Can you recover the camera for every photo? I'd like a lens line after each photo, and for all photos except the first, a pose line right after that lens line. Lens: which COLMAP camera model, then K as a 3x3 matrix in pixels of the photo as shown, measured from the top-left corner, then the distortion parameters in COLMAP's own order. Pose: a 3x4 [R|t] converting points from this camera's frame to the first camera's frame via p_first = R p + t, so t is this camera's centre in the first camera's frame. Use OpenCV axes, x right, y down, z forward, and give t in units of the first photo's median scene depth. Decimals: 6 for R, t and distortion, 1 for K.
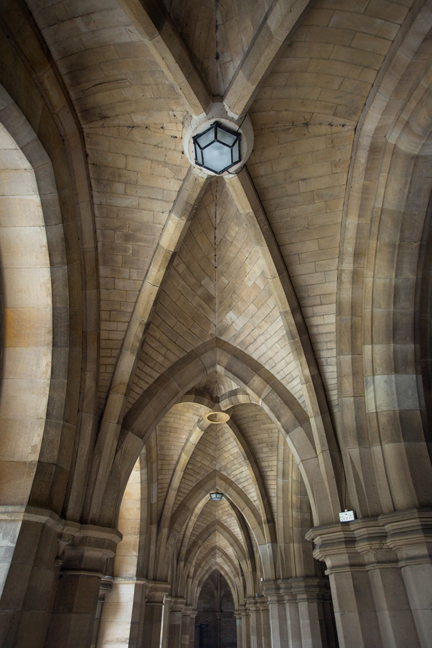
lens RADIAL K [[398.6, 0, 218.3], [0, 398.6, 307.7], [0, 0, 1]] dist [-0.026546, -0.000515]
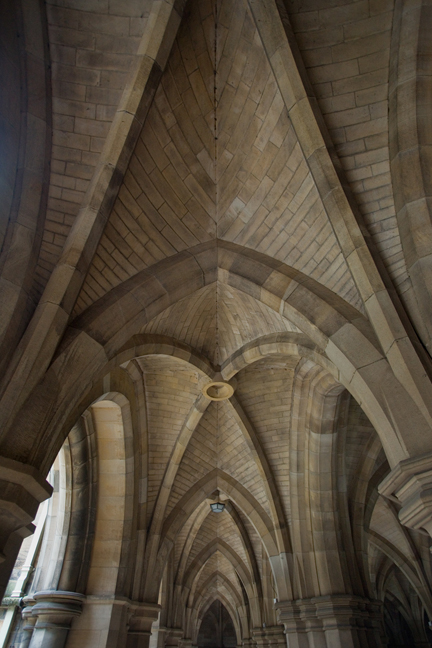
lens RADIAL K [[340.3, 0, 216.0], [0, 340.3, 324.0], [0, 0, 1]] dist [-0.054669, 0.014357]
pose [[0.999974, -0.005541, -0.004575, -0.005041], [0.004936, 0.992390, -0.123039, 0.301445], [0.005222, 0.123013, 0.992391, 0.374342]]
